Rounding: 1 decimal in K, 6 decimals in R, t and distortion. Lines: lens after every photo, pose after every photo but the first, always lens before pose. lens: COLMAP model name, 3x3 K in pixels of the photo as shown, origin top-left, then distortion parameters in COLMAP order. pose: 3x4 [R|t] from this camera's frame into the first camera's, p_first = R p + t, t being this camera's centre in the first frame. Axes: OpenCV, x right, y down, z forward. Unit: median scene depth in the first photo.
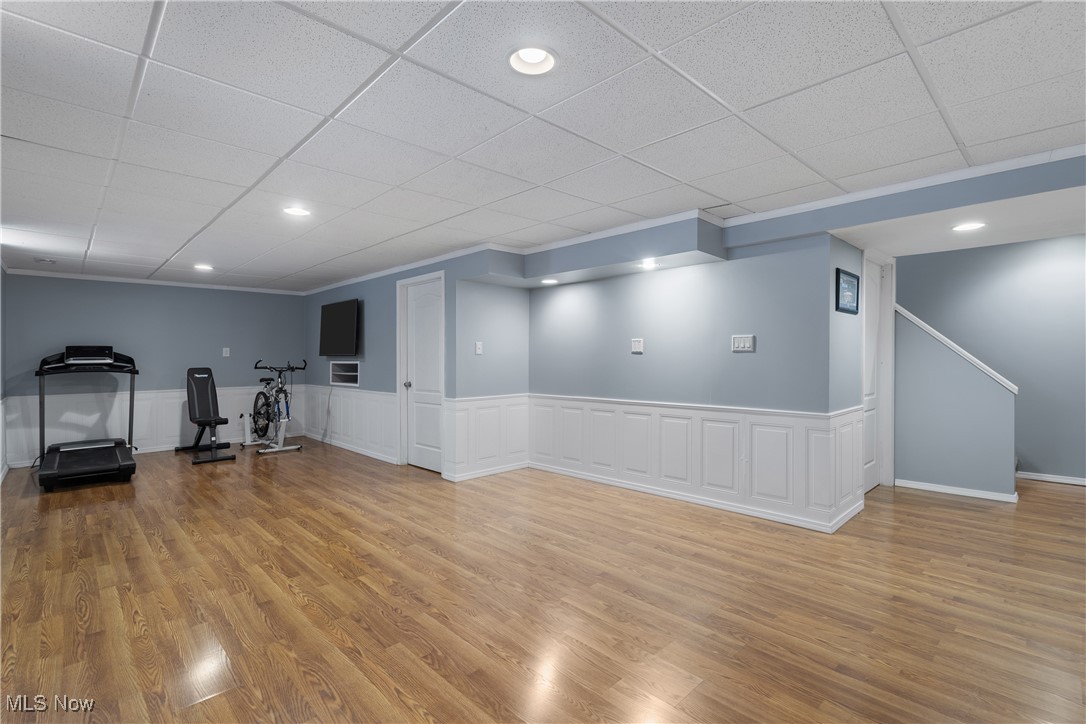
lens RADIAL K [[489.1, 0, 542.8], [0, 489.1, 359.9], [0, 0, 1]] dist [0.003284, -0.000141]
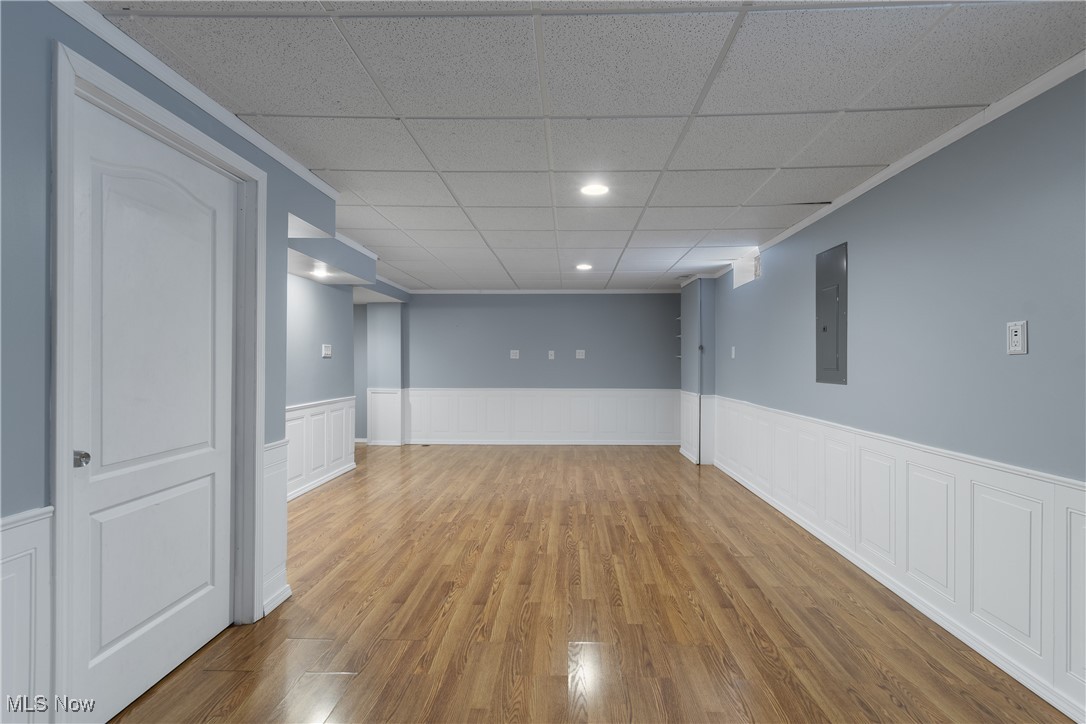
lens RADIAL K [[489.1, 0, 545.0], [0, 489.1, 362.4], [0, 0, 1]] dist [0.003284, -0.000141]
pose [[-0.677978, 0.003268, 0.735075, -1.160621], [0.006355, 0.999979, 0.001415, -0.005772], [-0.735055, 0.005631, -0.677984, 1.762217]]
